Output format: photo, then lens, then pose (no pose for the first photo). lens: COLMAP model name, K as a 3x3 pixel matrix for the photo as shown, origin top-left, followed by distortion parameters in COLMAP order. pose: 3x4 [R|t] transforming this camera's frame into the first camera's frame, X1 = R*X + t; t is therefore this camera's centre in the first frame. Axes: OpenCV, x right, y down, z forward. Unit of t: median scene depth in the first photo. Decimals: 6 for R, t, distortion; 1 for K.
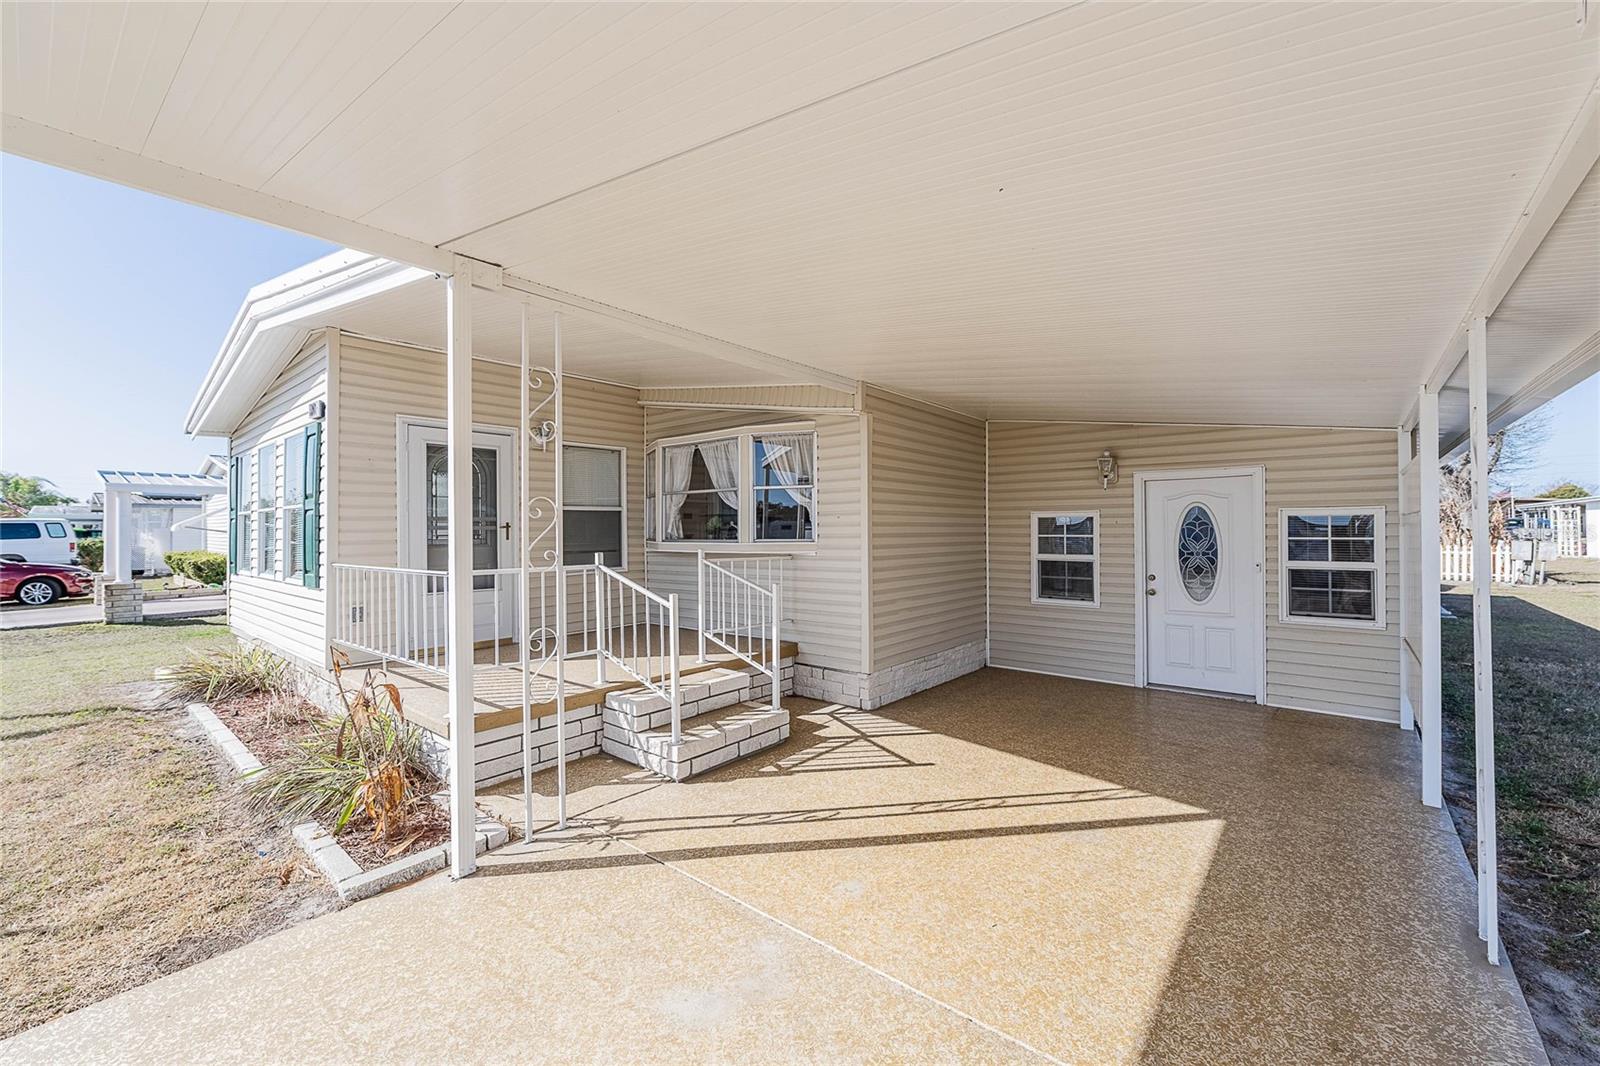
lens RADIAL K [[642.4, 0, 811.1], [0, 642.4, 531.0], [0, 0, 1]] dist [-0.009248, -0.001124]
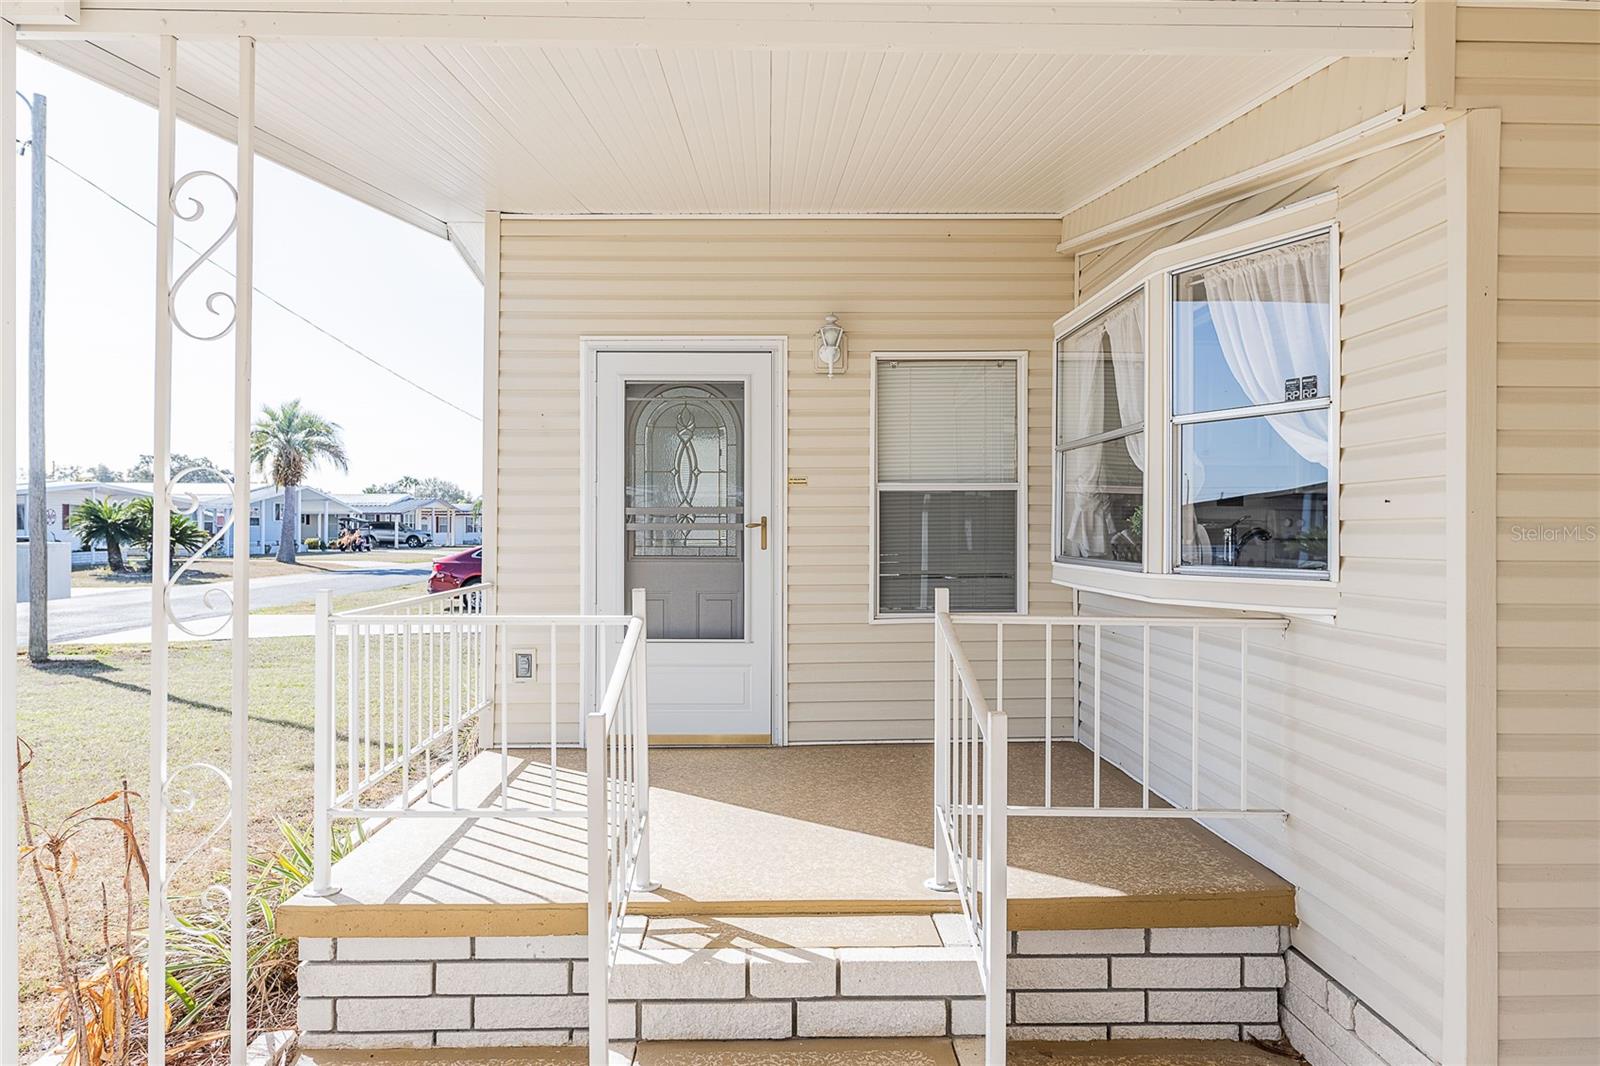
lens RADIAL K [[1087.4, 0, 792.1], [0, 1087.4, 526.0], [0, 0, 1]] dist [0.004635, -0.000392]
pose [[0.650347, 0.007676, -0.759598, 0.230269], [-0.005787, 0.999970, 0.005151, -0.010768], [0.759615, 0.001046, 0.650372, 0.449420]]
